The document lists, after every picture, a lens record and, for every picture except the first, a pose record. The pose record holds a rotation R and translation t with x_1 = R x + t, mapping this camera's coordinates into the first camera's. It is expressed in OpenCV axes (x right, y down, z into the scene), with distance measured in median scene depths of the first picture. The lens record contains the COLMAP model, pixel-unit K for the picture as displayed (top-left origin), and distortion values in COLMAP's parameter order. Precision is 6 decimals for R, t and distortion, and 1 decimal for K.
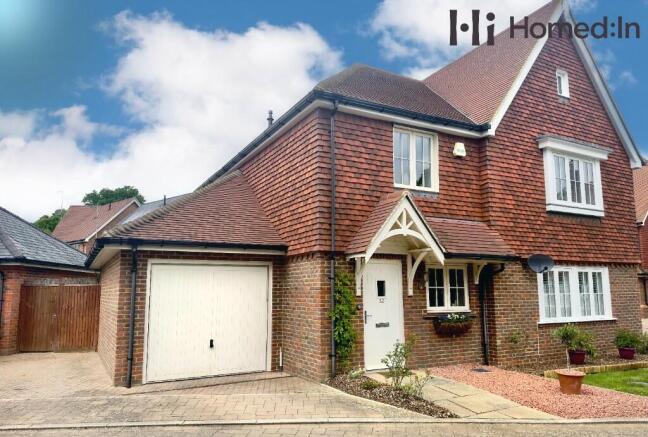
lens RADIAL K [[453.1, 0, 322.9], [0, 453.1, 233.5], [0, 0, 1]] dist [0.129110, -0.232156]
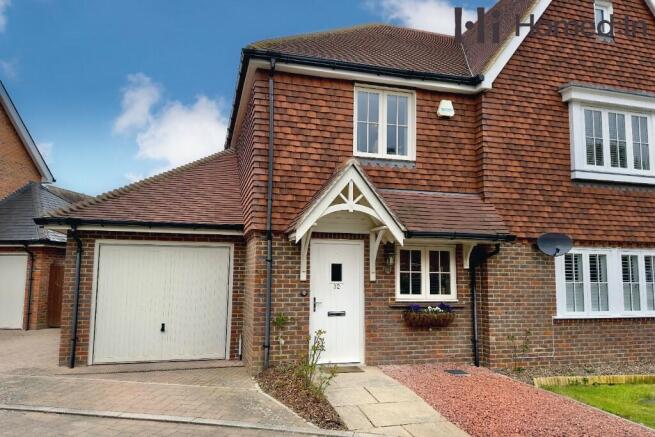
lens RADIAL K [[457.1, 0, 325.6], [0, 457.1, 227.3], [0, 0, 1]] dist [0.107320, -0.158994]
pose [[0.973720, -0.008534, -0.227590, 0.287700], [0.013824, 0.999670, 0.021663, 0.013492], [0.227330, -0.024240, 0.973516, 0.128137]]
